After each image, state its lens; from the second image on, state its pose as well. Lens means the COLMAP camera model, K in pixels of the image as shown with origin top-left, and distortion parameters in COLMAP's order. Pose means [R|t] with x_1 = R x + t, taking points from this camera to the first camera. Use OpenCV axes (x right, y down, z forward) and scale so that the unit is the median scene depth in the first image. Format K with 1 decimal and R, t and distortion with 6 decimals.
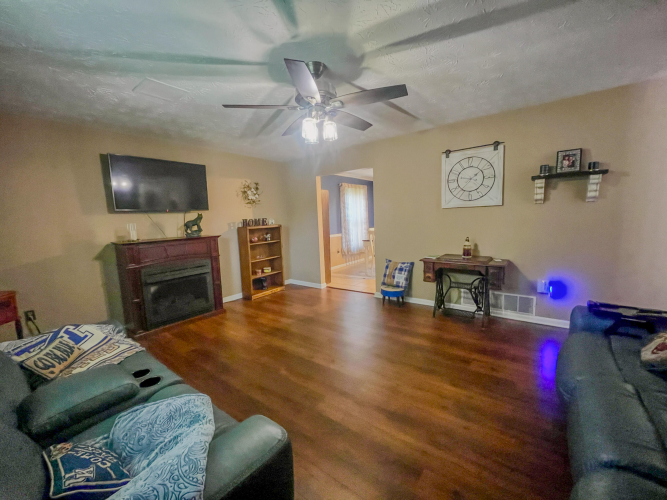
lens RADIAL K [[269.8, 0, 331.7], [0, 269.8, 249.2], [0, 0, 1]] dist [-0.001664, -0.000438]
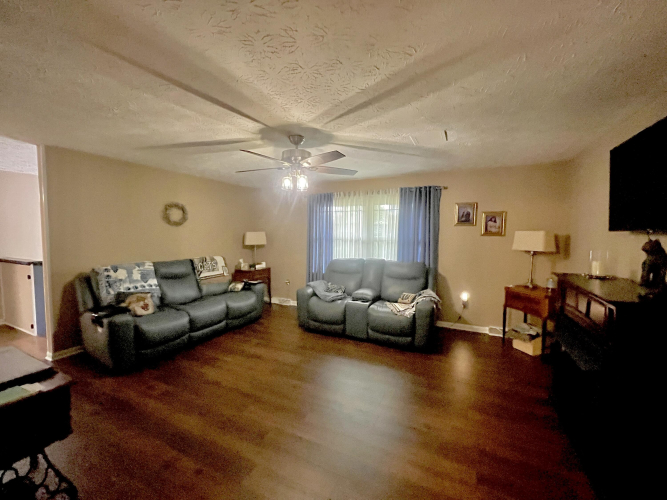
lens RADIAL K [[269.8, 0, 331.7], [0, 269.8, 249.2], [0, 0, 1]] dist [-0.001664, -0.000438]
pose [[-0.983321, 0.050057, -0.174853, 0.031391], [0.015243, 0.980679, 0.195030, -0.363181], [0.181237, 0.189112, -0.965085, 2.430793]]
